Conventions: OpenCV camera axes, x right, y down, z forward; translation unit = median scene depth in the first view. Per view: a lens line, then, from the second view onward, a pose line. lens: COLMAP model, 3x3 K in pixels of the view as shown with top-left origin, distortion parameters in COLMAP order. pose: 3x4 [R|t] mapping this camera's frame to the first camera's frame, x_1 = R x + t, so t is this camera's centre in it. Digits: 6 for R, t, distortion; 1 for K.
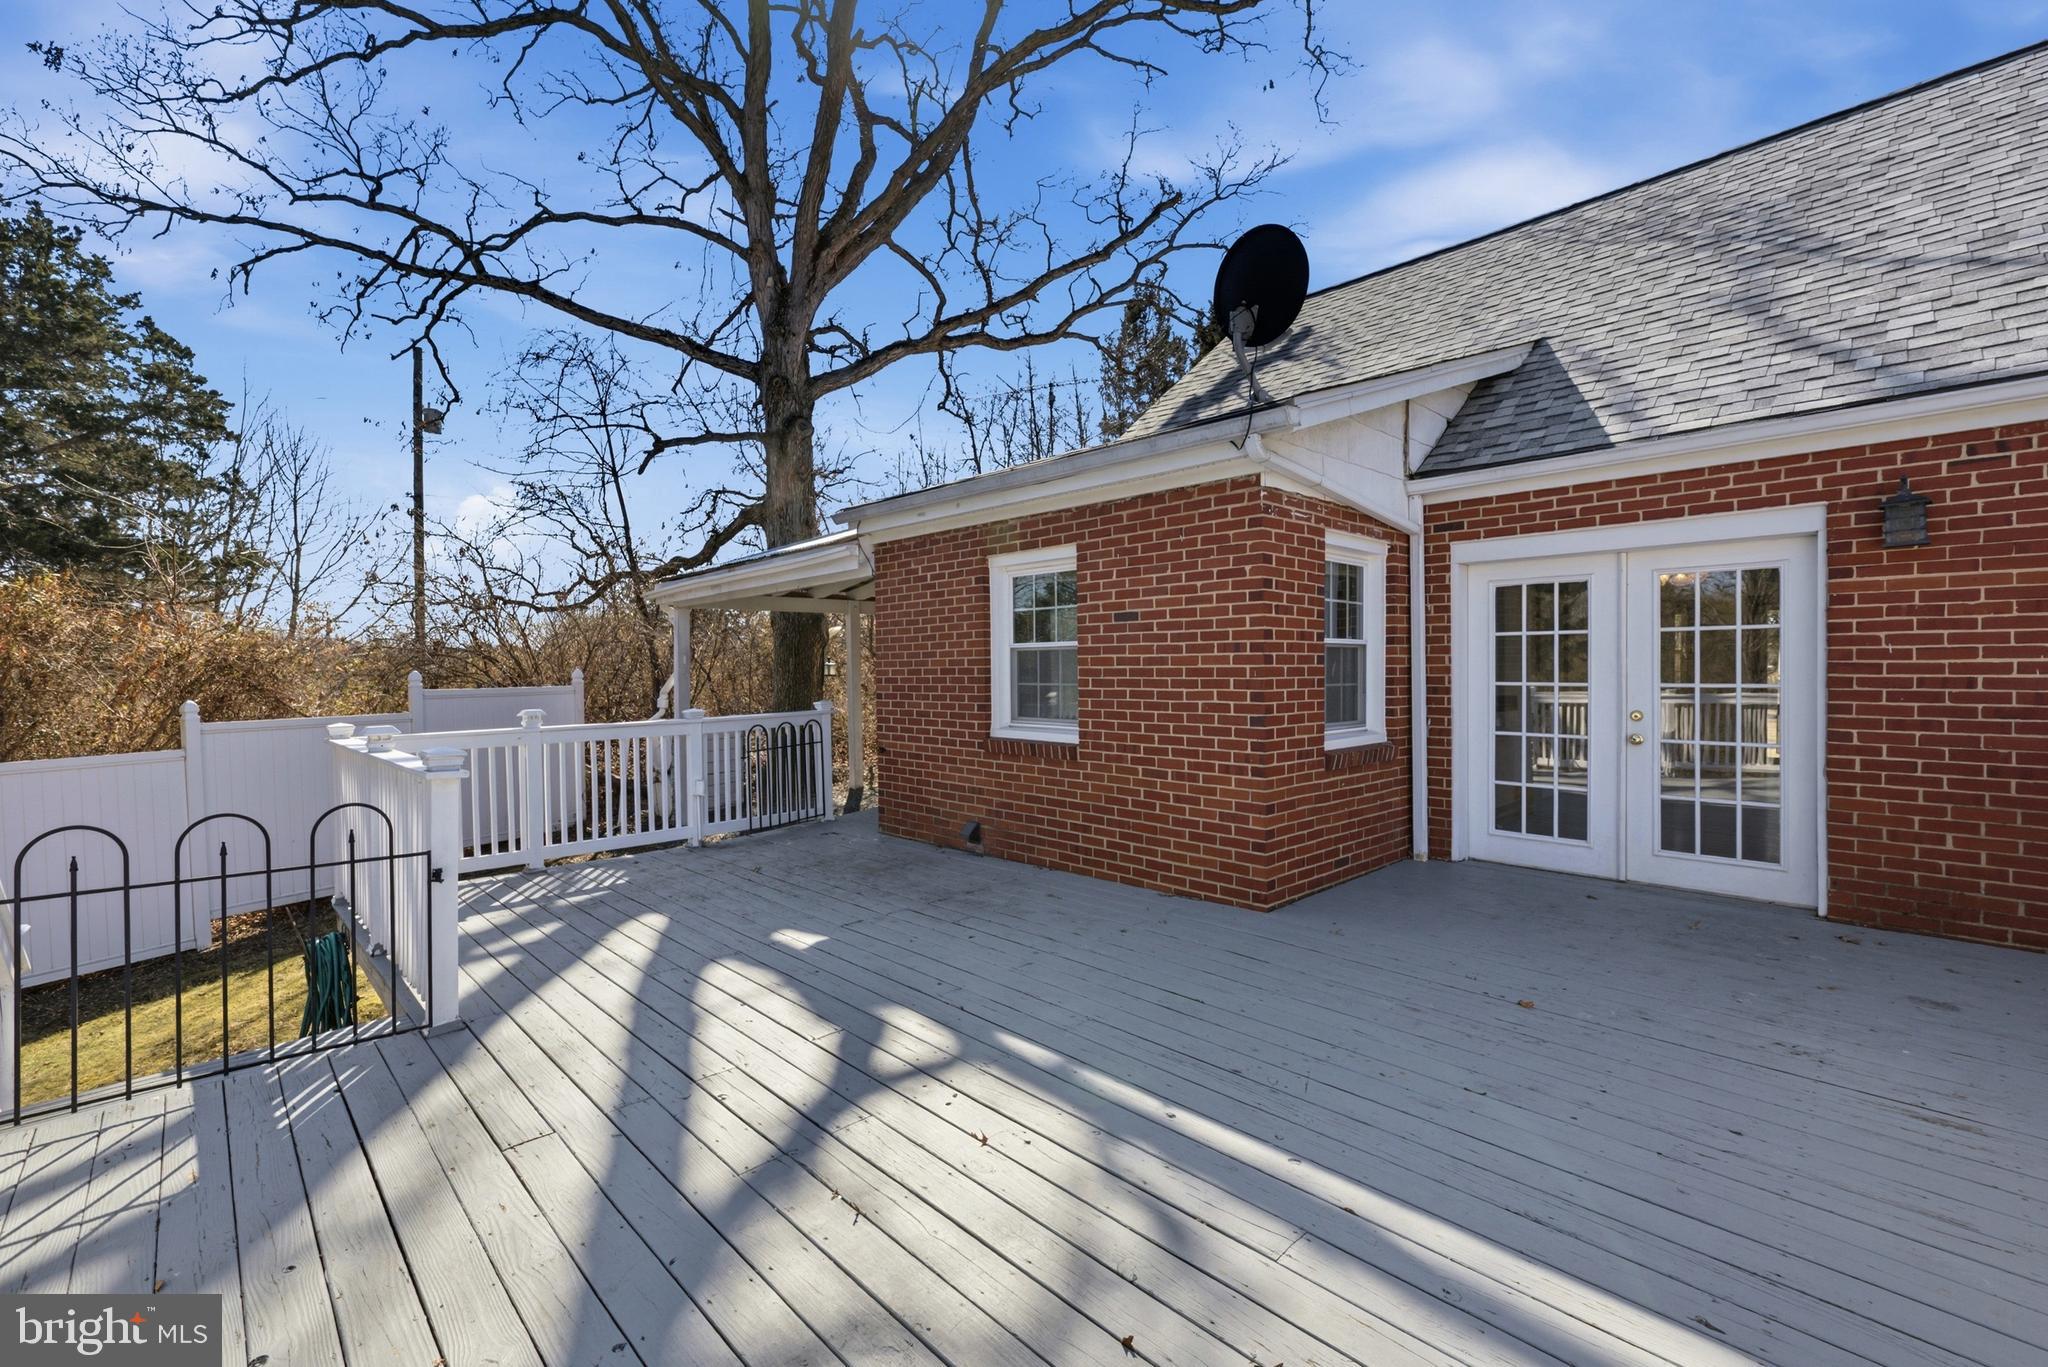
lens RADIAL K [[890.1, 0, 1024.0], [0, 890.1, 683.5], [0, 0, 1]] dist [-0.001475, -0.000253]
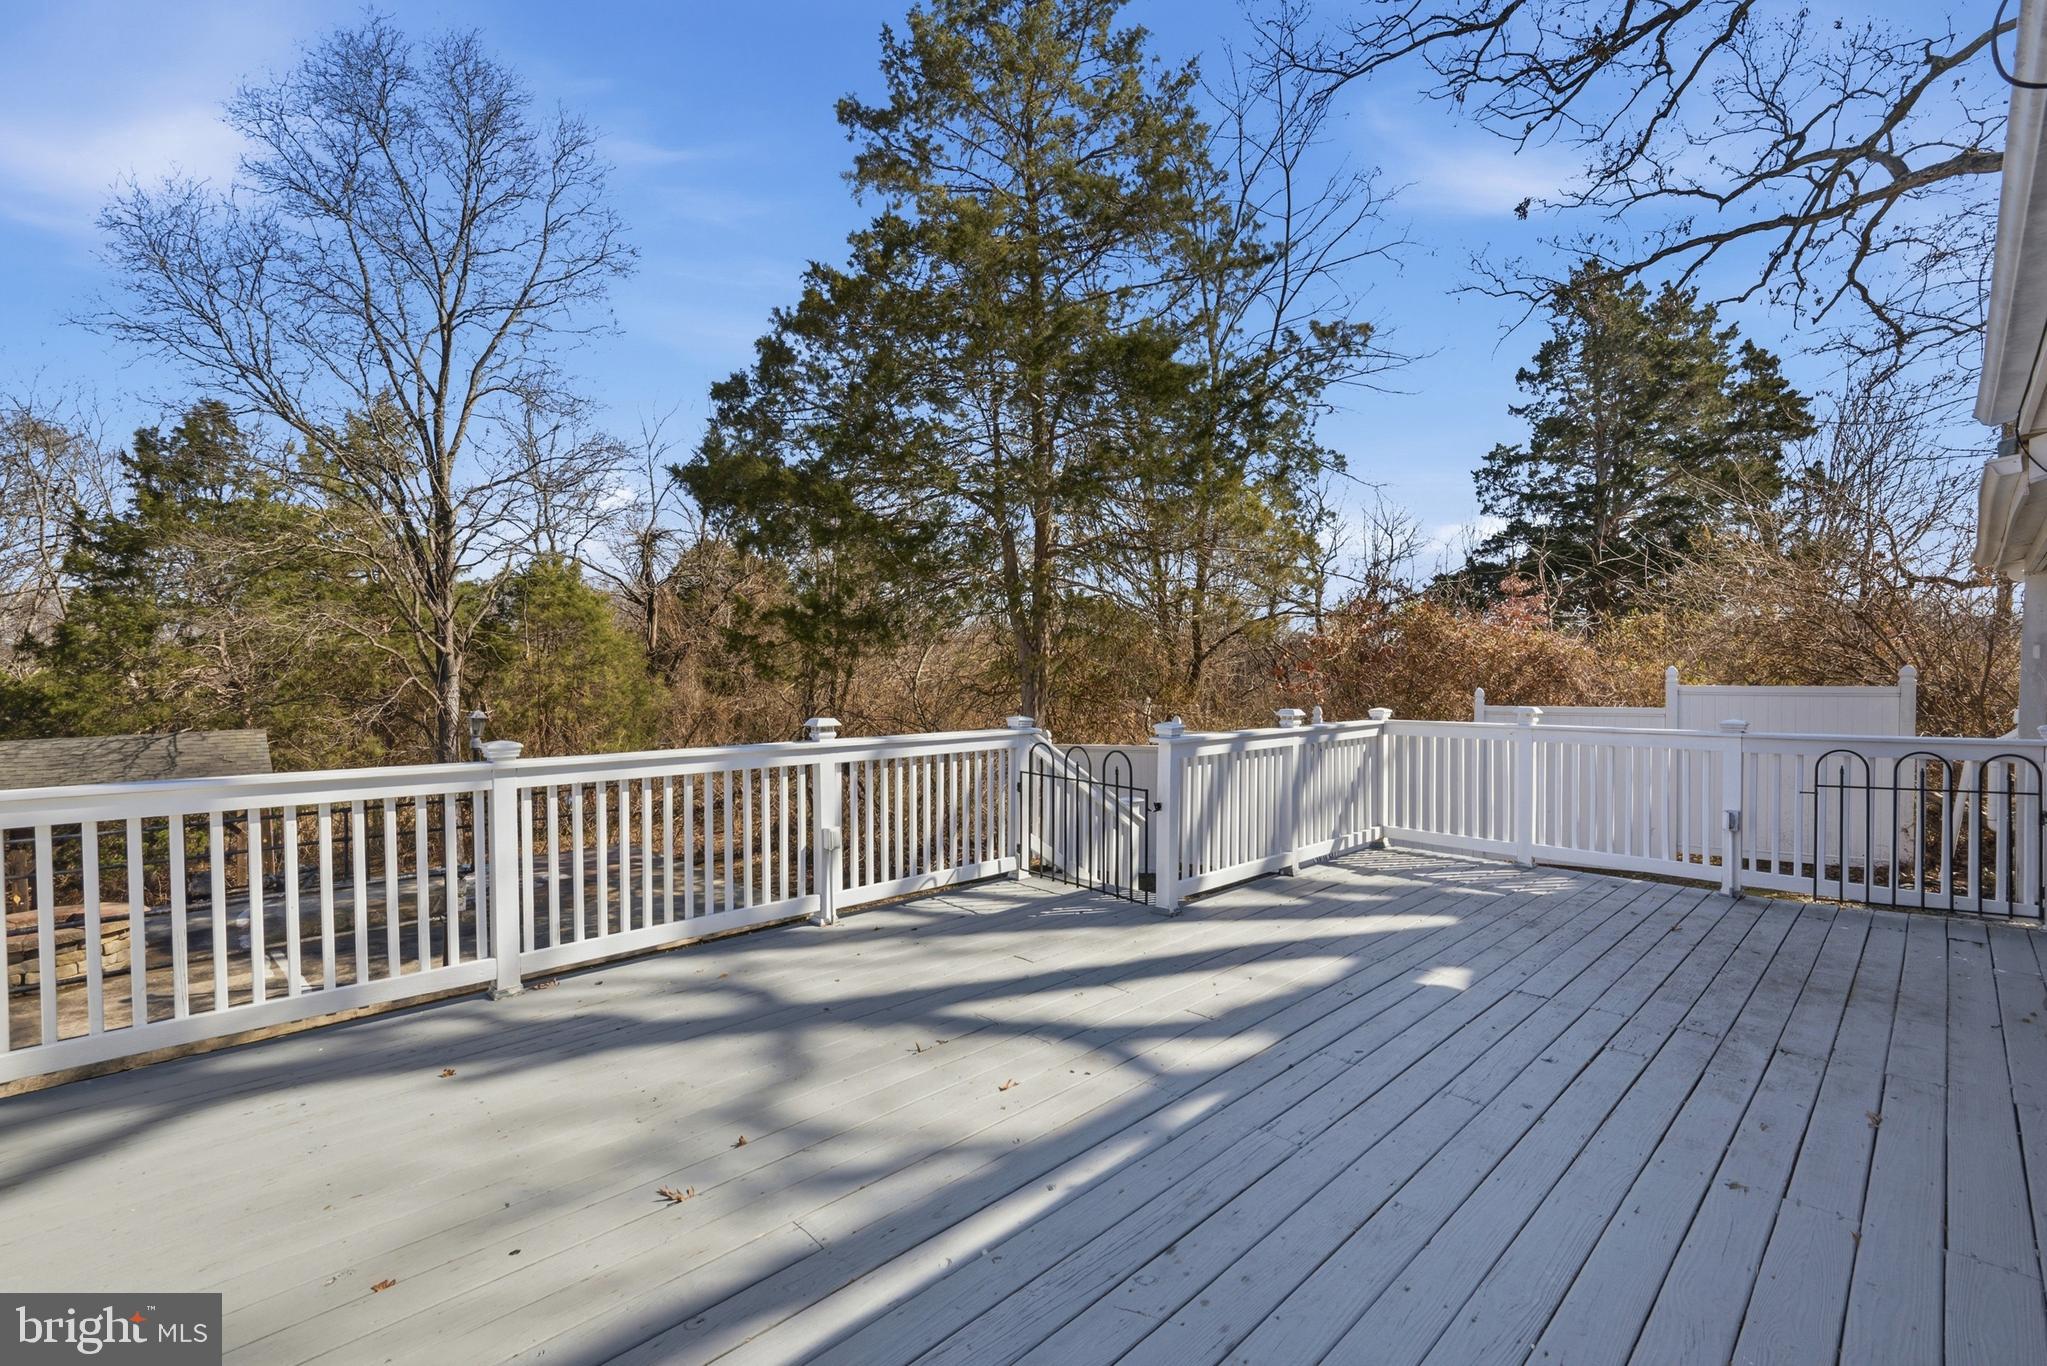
lens RADIAL K [[881.8, 0, 1023.5], [0, 881.8, 683.0], [0, 0, 1]] dist [0.001350, 0.000258]
pose [[0.003468, 0.021919, -0.999754, 0.562080], [-0.011796, 0.999691, 0.021877, -0.015538], [0.999924, 0.011717, 0.003725, 0.536367]]
